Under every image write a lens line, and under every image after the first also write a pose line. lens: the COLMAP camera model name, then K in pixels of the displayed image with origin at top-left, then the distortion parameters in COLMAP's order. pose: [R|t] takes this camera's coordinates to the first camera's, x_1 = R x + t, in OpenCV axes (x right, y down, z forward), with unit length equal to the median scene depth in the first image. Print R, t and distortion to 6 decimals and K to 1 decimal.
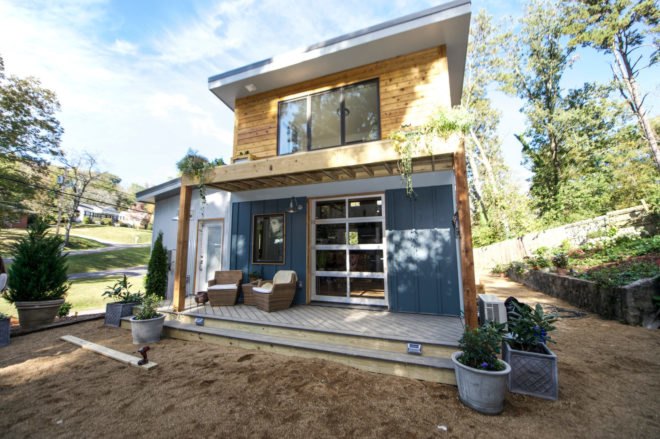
lens RADIAL K [[263.8, 0, 332.8], [0, 263.8, 208.1], [0, 0, 1]] dist [-0.020250, -0.000120]
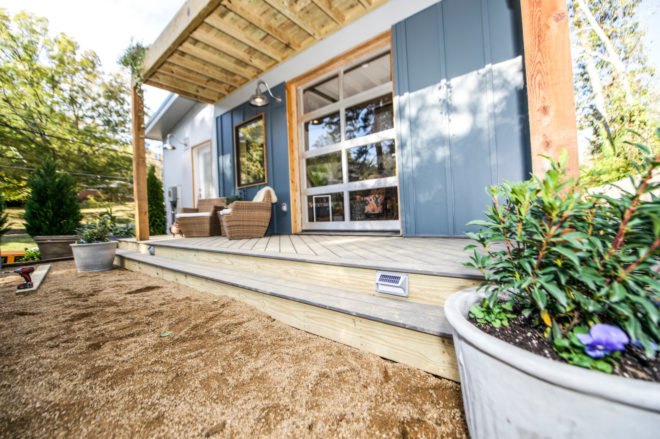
lens RADIAL K [[263.8, 0, 332.8], [0, 263.8, 208.1], [0, 0, 1]] dist [-0.020250, -0.000120]
pose [[0.955642, -0.040571, -0.291722, 0.242493], [0.077628, 0.990141, 0.116596, 0.254681], [0.284115, -0.134070, 0.949370, 0.419638]]
